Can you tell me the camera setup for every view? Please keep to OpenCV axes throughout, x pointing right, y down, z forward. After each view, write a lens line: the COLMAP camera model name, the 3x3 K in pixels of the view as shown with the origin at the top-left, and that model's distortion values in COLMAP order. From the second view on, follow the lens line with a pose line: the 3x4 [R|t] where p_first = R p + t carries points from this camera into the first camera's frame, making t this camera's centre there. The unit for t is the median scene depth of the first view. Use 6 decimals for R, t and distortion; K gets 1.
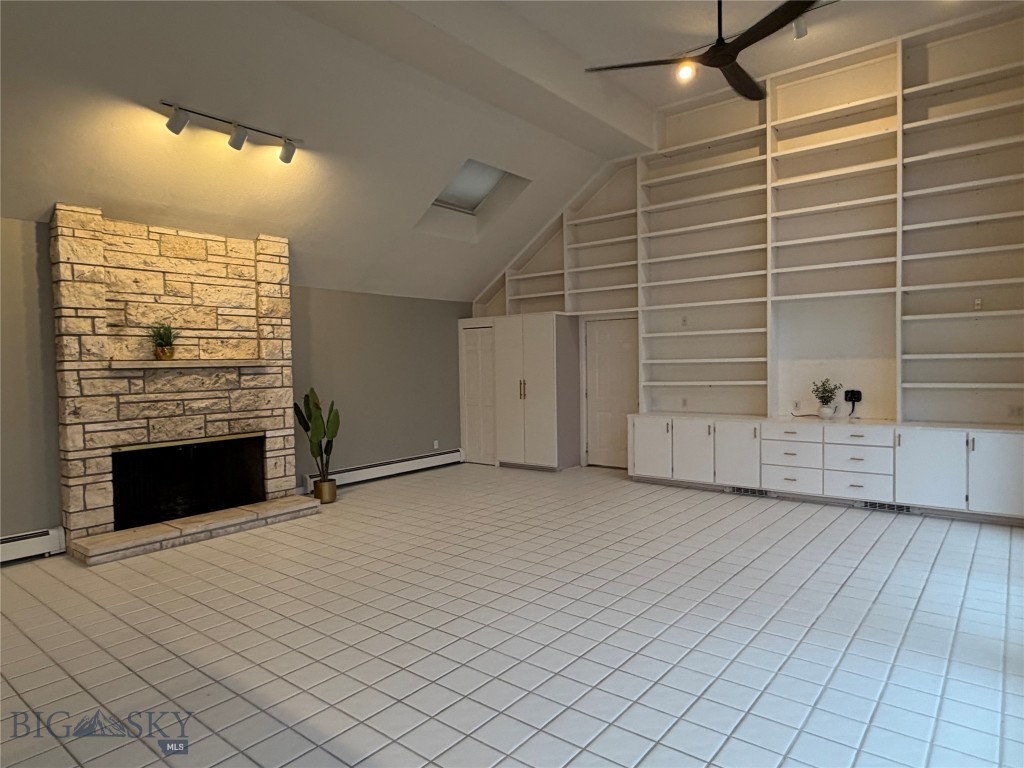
lens RADIAL K [[629.0, 0, 499.8], [0, 629.0, 378.4], [0, 0, 1]] dist [-0.001303, -0.000314]
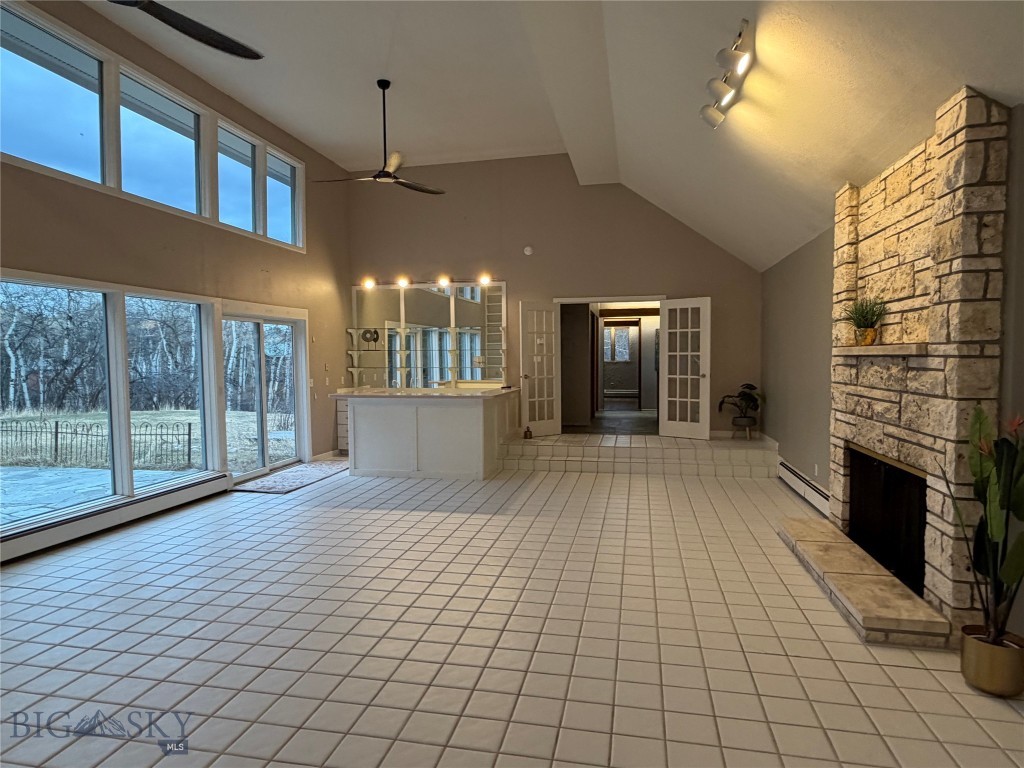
lens RADIAL K [[624.2, 0, 506.3], [0, 624.2, 380.0], [0, 0, 1]] dist [0.003277, -0.001626]
pose [[-0.885640, 0.043262, -0.462353, 0.219544], [0.012620, 0.997526, 0.069164, -0.043555], [0.464201, 0.055419, -0.883994, 1.413461]]
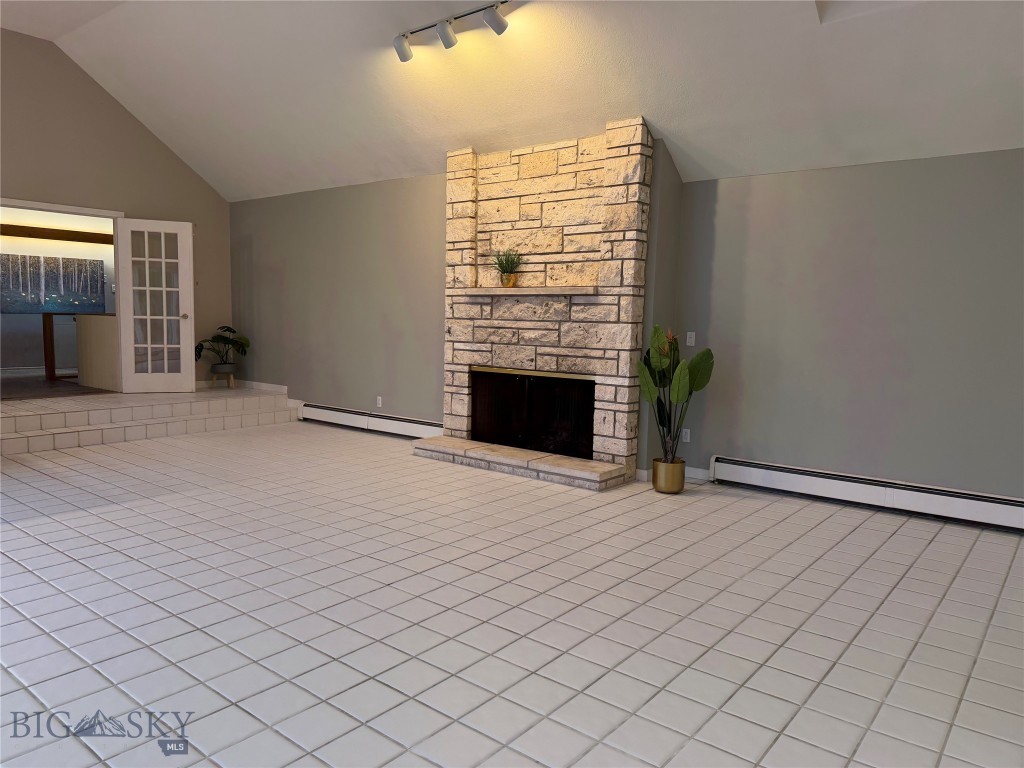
lens RADIAL K [[710.2, 0, 511.2], [0, 710.2, 387.3], [0, 0, 1]] dist [0.124272, -0.166384]
pose [[0.003125, 0.118450, -0.992955, 0.585914], [-0.046038, 0.991924, 0.118182, -0.005116], [0.998935, 0.045345, 0.008553, 0.955656]]
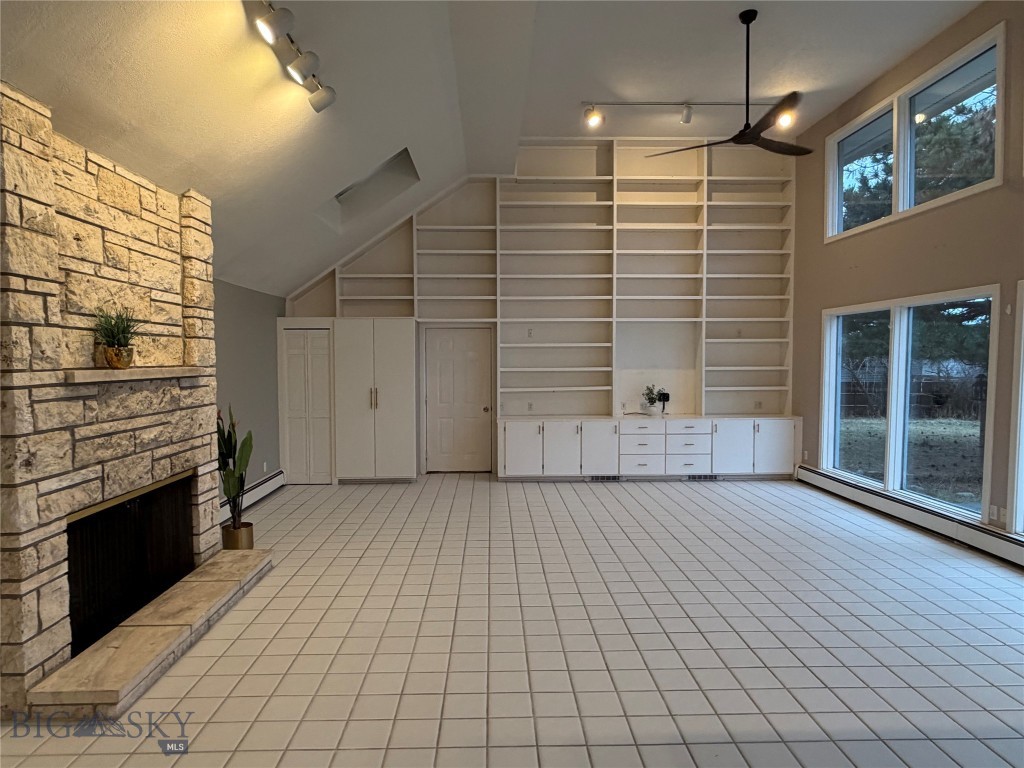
lens RADIAL K [[624.2, 0, 506.3], [0, 624.2, 380.0], [0, 0, 1]] dist [0.003277, -0.001626]
pose [[0.755863, -0.006662, 0.654696, -0.616807], [0.006749, 0.999974, 0.002383, -0.015455], [-0.654695, 0.002617, 0.755888, 0.256203]]
